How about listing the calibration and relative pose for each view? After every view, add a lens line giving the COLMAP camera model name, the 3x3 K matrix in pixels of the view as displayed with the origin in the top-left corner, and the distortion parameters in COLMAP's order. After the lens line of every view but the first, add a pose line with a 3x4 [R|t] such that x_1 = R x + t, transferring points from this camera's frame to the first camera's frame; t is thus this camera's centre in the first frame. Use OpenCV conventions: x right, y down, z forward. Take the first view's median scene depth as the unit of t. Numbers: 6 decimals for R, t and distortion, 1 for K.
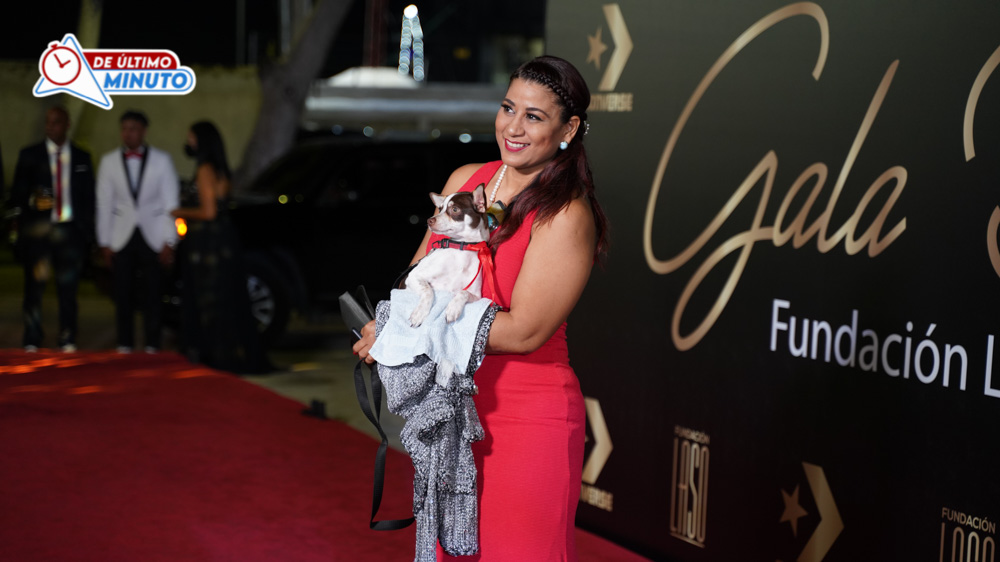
lens RADIAL K [[1962.9, 0, 507.8], [0, 1962.9, 309.1], [0, 0, 1]] dist [0.215974, 0.000000]
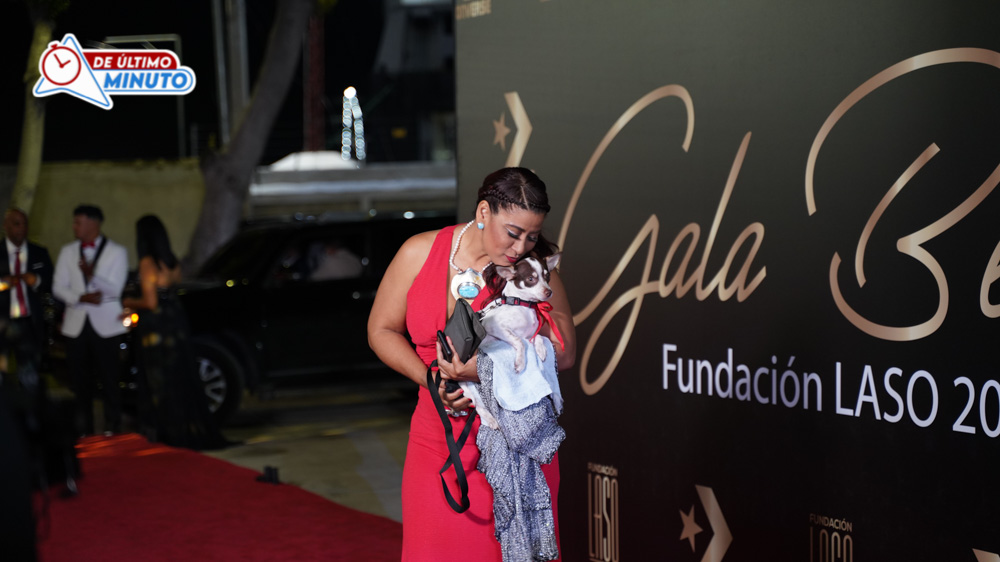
lens RADIAL K [[1962.9, 0, 492.1], [0, 1962.9, 302.5], [0, 0, 1]] dist [0.215974, 0.000000]
pose [[0.998311, -0.055436, 0.017367, 0.017726], [0.056091, 0.997631, -0.039825, 0.010919], [-0.015118, 0.040732, 0.999056, -0.137375]]
